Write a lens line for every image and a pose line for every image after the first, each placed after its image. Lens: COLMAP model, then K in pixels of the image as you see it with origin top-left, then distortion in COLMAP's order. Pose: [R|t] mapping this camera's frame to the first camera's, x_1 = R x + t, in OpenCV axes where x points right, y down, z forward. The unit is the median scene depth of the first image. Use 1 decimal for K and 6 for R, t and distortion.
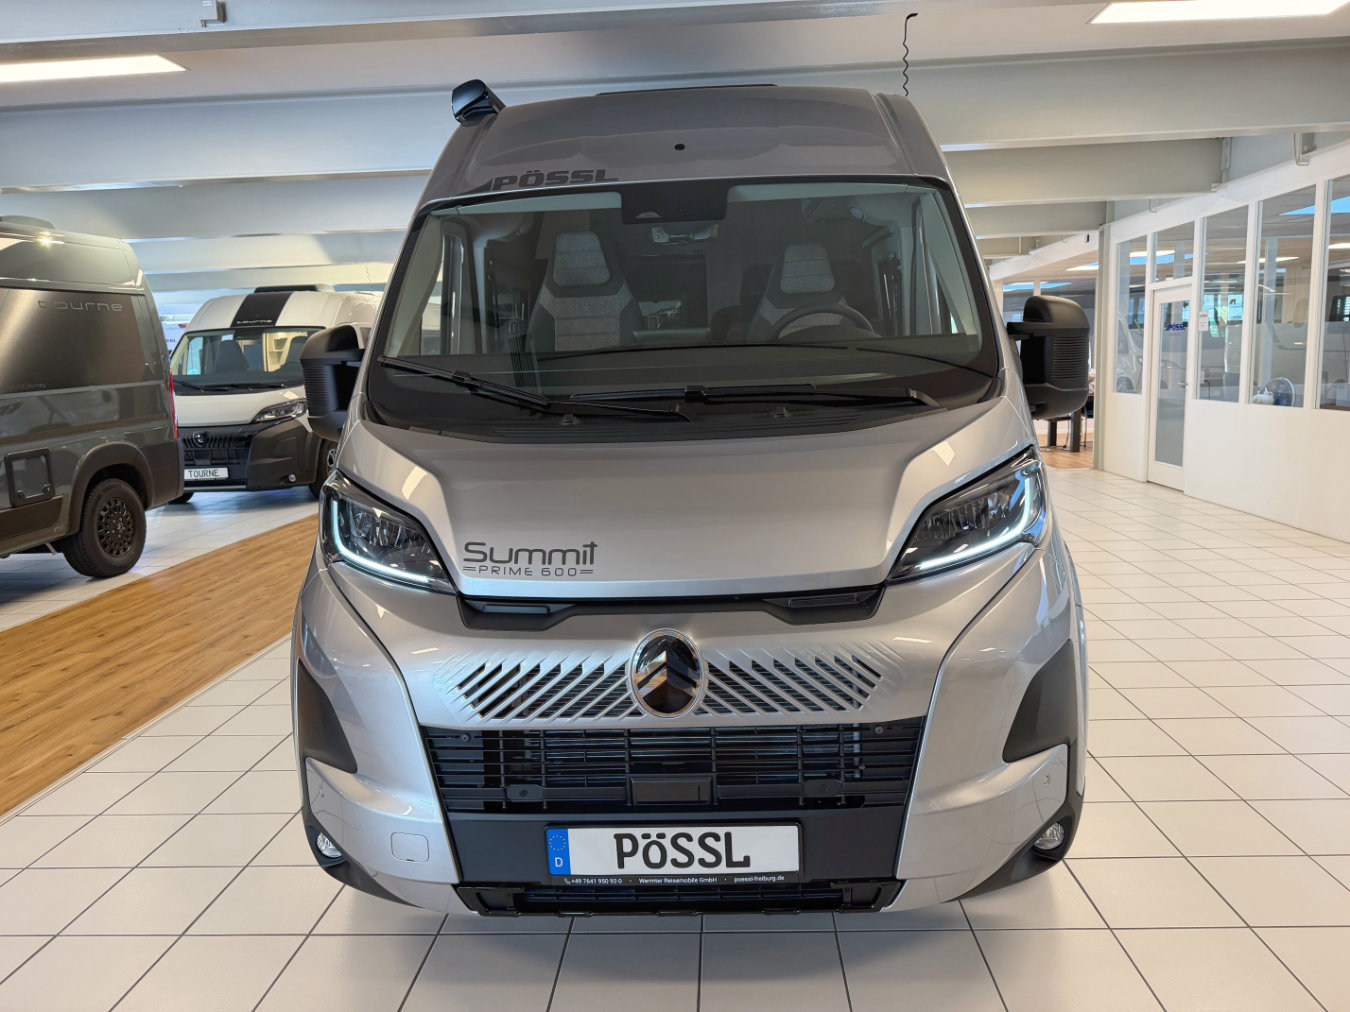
lens RADIAL K [[943.3, 0, 673.8], [0, 943.3, 510.2], [0, 0, 1]] dist [0.144929, -0.265208]
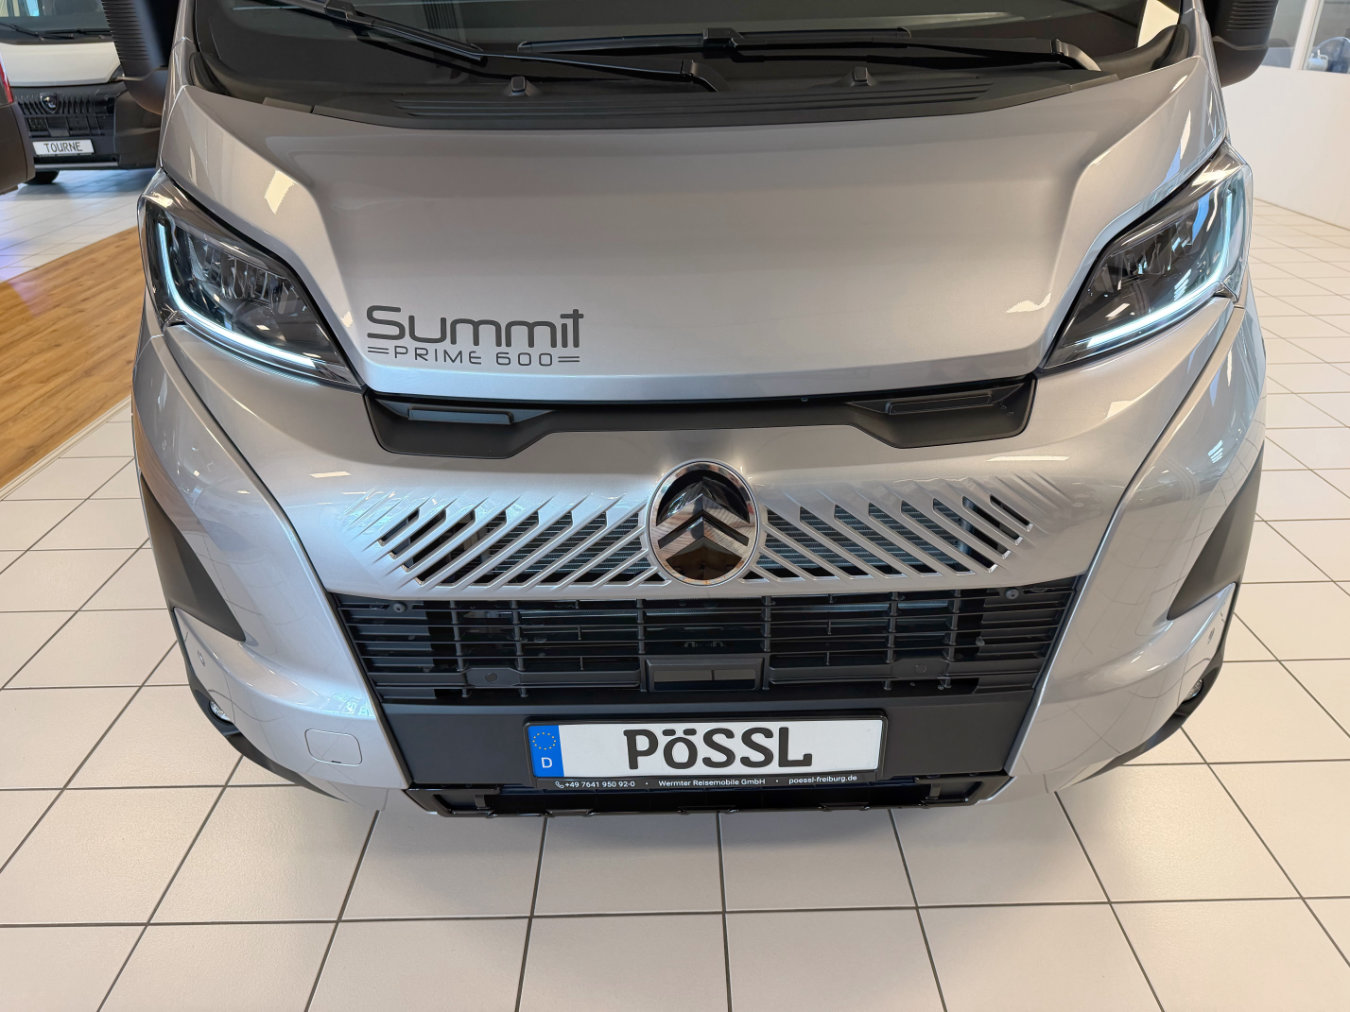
lens RADIAL K [[952.7, 0, 674.2], [0, 952.7, 529.0], [0, 0, 1]] dist [0.054435, -0.061284]
pose [[0.998056, -0.018414, 0.059534, -0.062429], [-0.002559, 0.942427, 0.334402, -0.040393], [-0.062264, -0.333904, 0.940548, 0.364441]]
